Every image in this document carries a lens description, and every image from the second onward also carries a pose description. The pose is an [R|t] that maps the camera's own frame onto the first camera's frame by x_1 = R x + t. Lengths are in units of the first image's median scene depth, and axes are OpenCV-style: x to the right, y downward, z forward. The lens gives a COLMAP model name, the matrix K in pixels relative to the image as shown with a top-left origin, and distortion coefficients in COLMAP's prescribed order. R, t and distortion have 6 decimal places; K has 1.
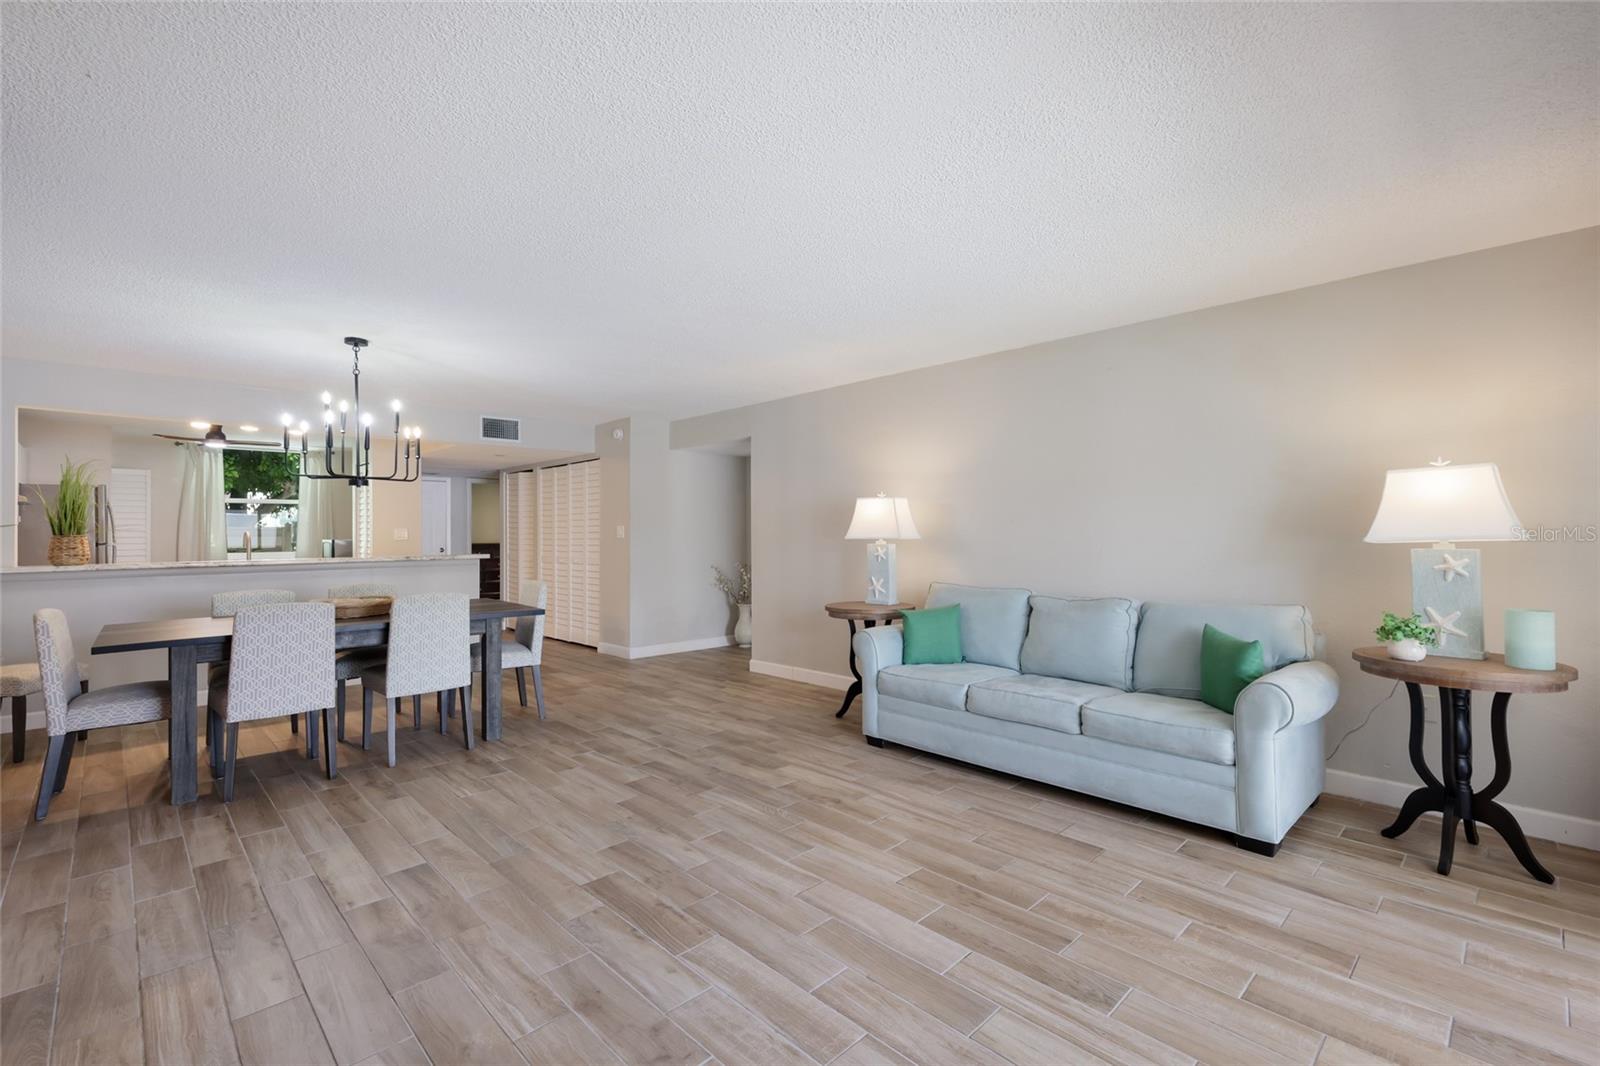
lens RADIAL K [[702.3, 0, 797.5], [0, 702.3, 528.0], [0, 0, 1]] dist [0.012687, 0.000407]
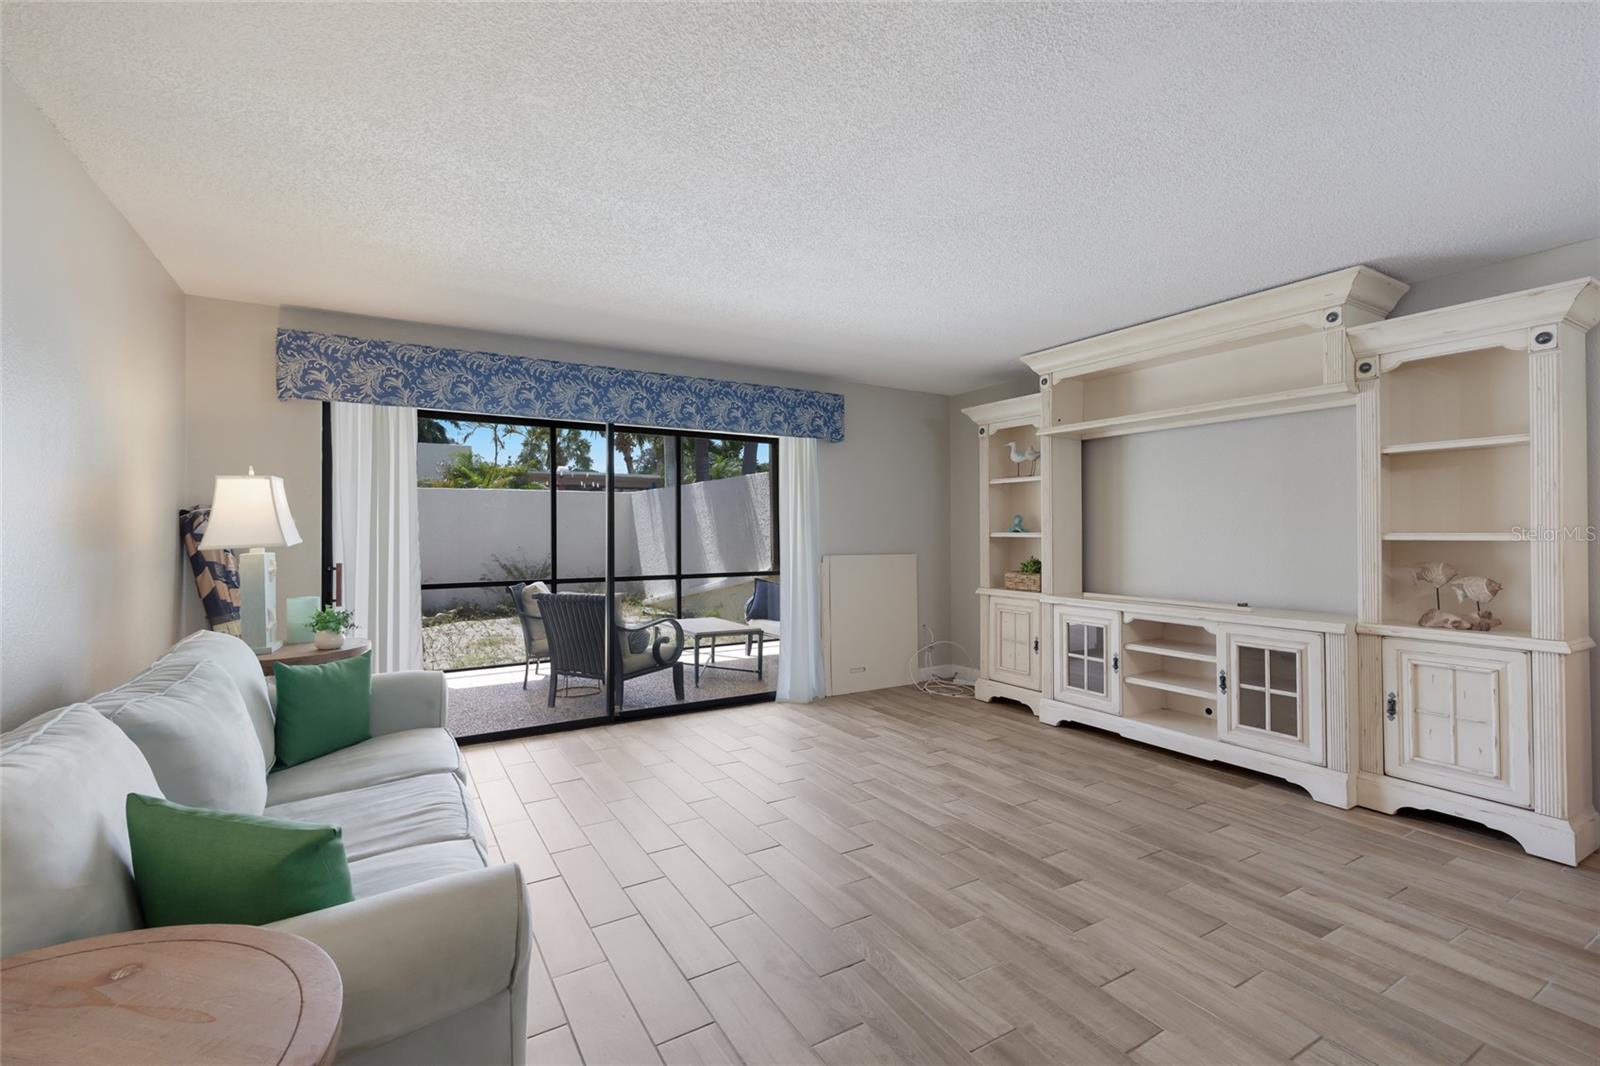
lens RADIAL K [[702.3, 0, 797.5], [0, 702.3, 528.0], [0, 0, 1]] dist [0.012687, 0.000407]
pose [[-0.973303, 0.011849, 0.229218, -0.115208], [0.008148, 0.999821, -0.017086, 0.013414], [-0.229380, -0.014762, -0.973225, 1.616862]]
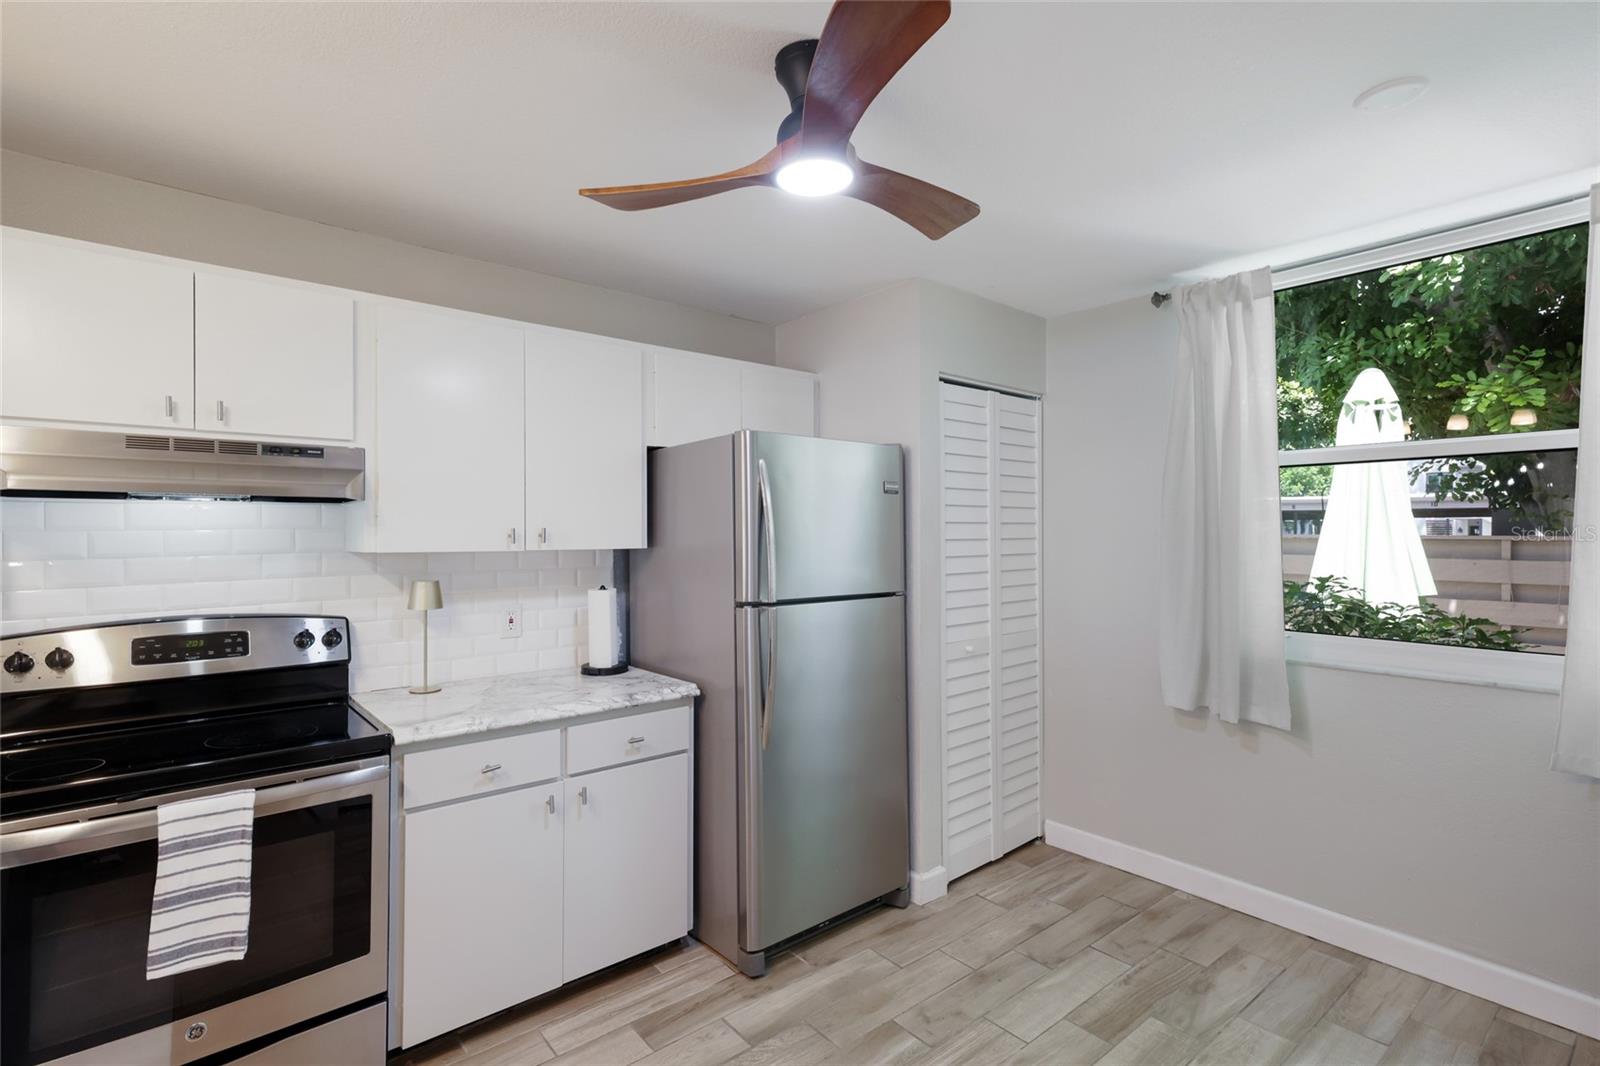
lens RADIAL K [[742.2, 0, 800.7], [0, 742.2, 529.6], [0, 0, 1]] dist [0.015405, -0.000428]
pose [[-0.072051, 0.002159, -0.997399, -1.338069], [0.013450, 0.999909, 0.001193, -0.027924], [0.997310, -0.013329, -0.072073, 2.234876]]
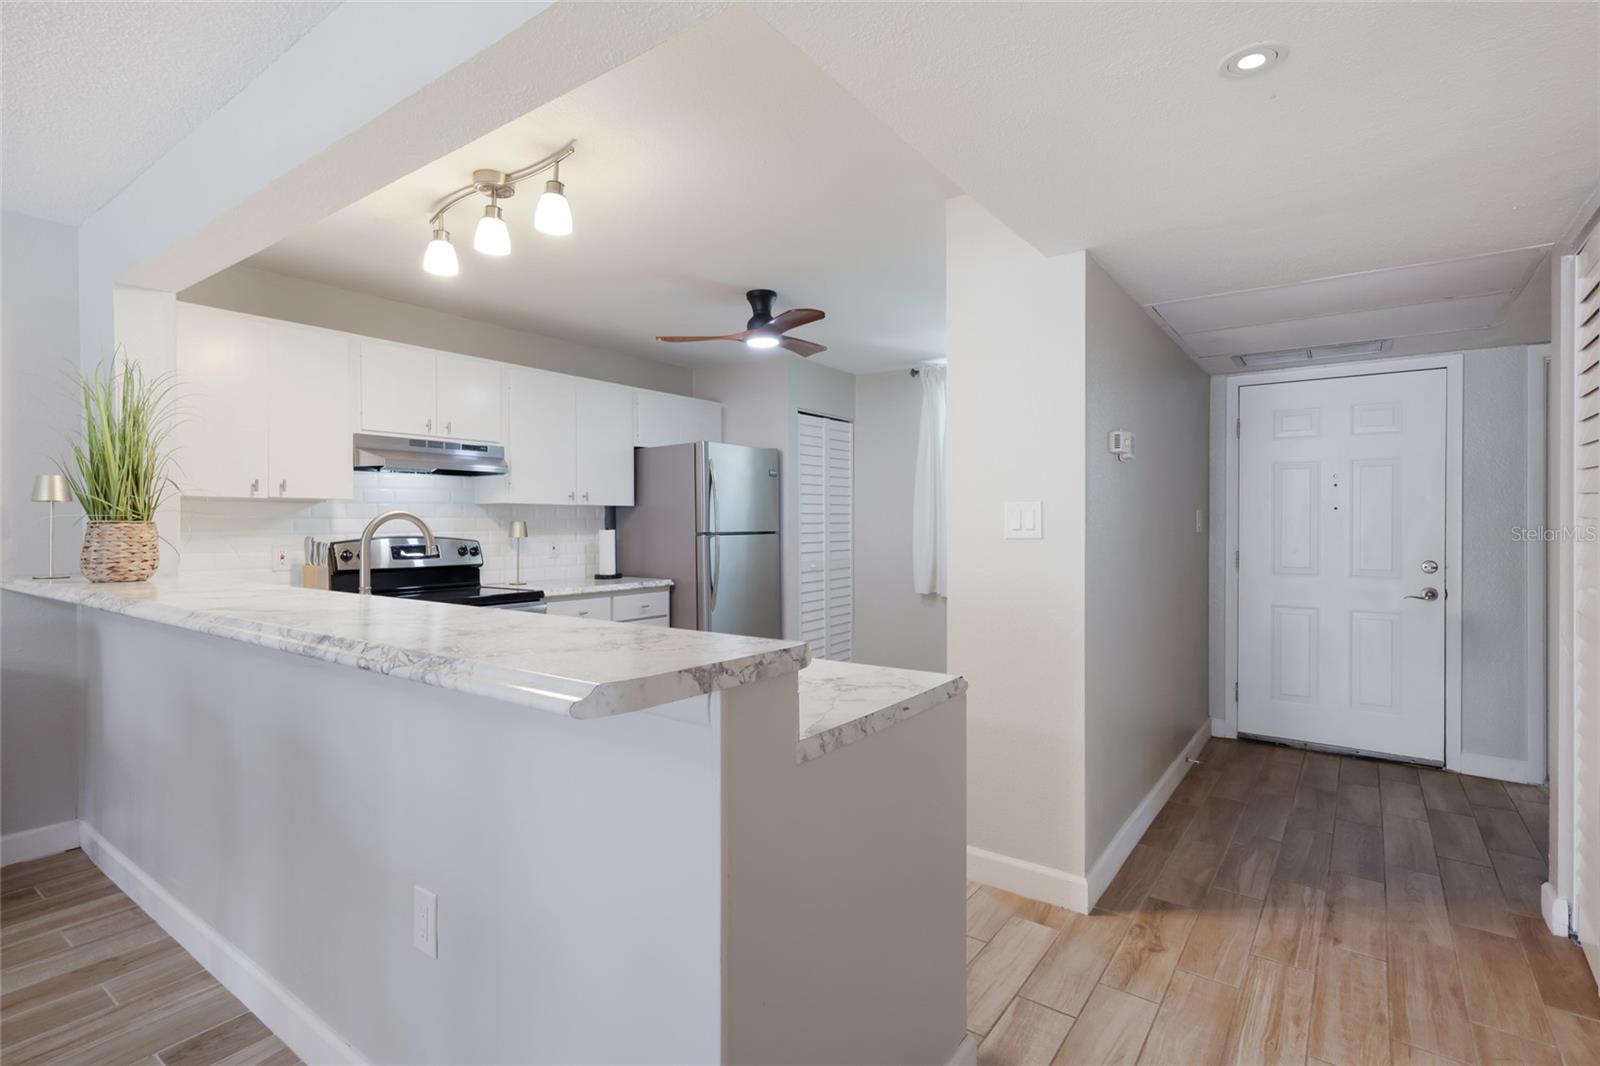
lens RADIAL K [[767.4, 0, 809.7], [0, 767.4, 531.8], [0, 0, 1]] dist [0.004011, 0.000251]
pose [[0.181415, 0.017054, -0.983259, -0.609889], [0.010928, 0.999753, 0.019357, 0.018321], [0.983346, -0.014256, 0.181184, 2.060240]]
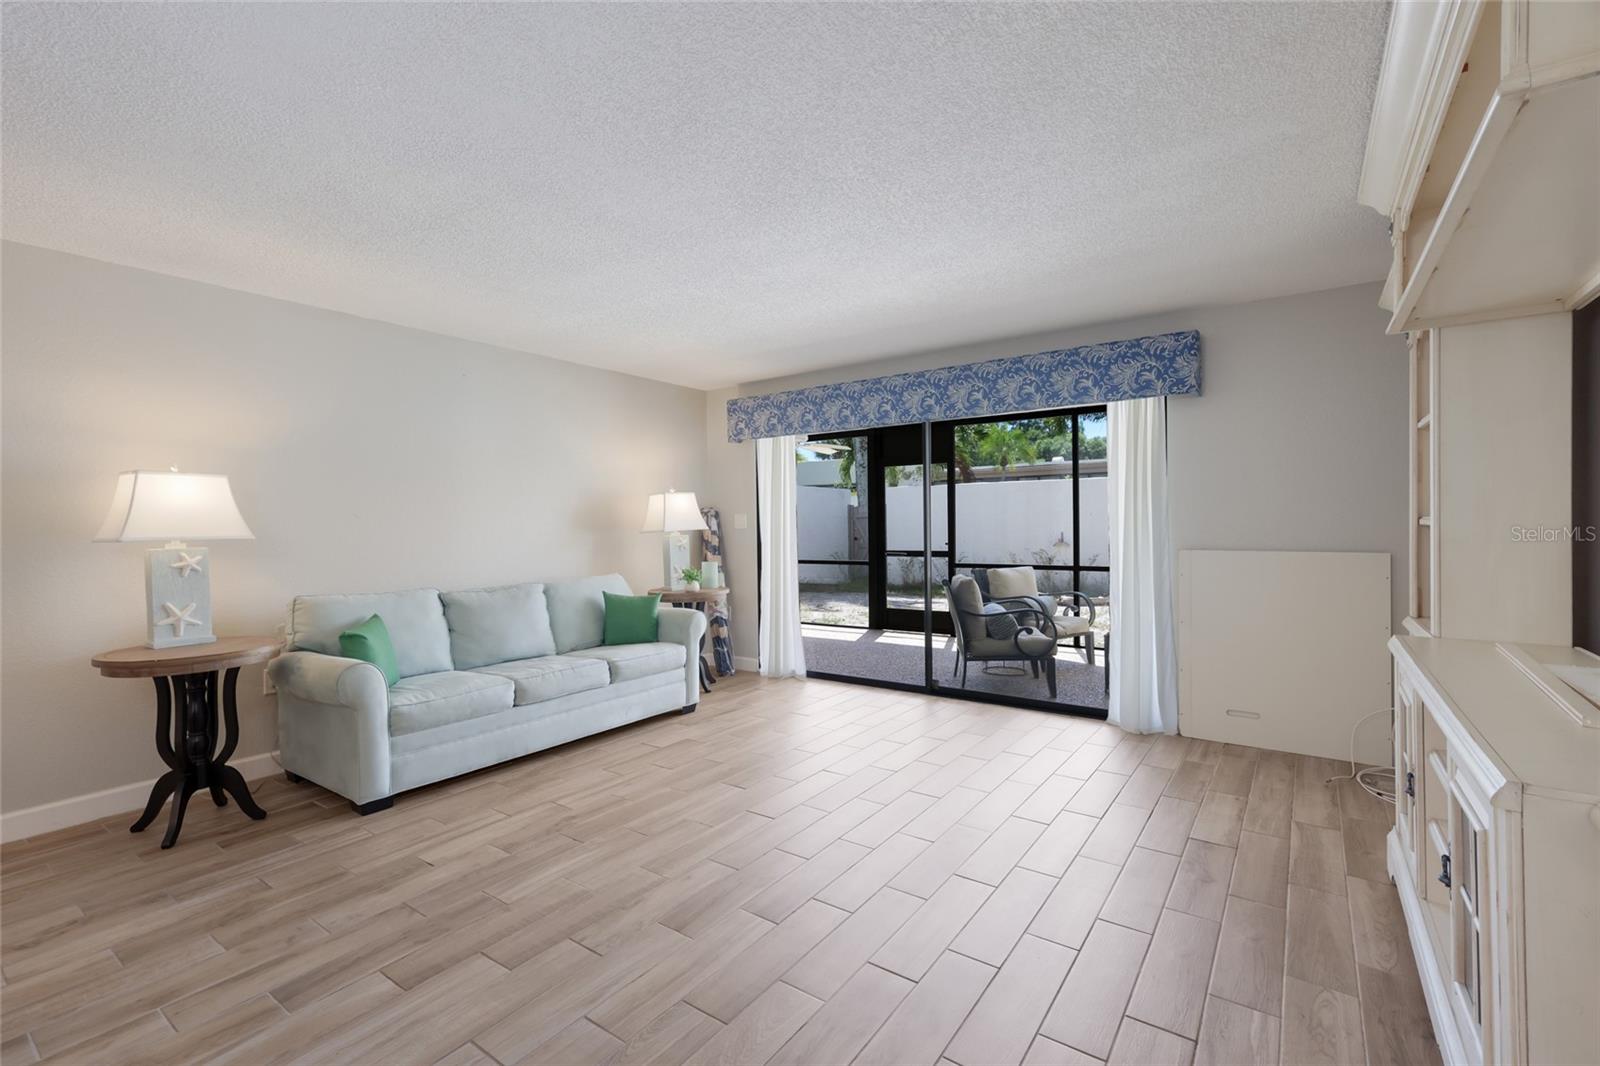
lens RADIAL K [[702.9, 0, 807.4], [0, 702.9, 537.4], [0, 0, 1]] dist [0.010551, -0.000135]
pose [[-0.186615, -0.008375, 0.982397, -0.907811], [0.004191, 0.999948, 0.009321, 0.015026], [-0.982424, 0.005857, -0.186570, 0.870811]]
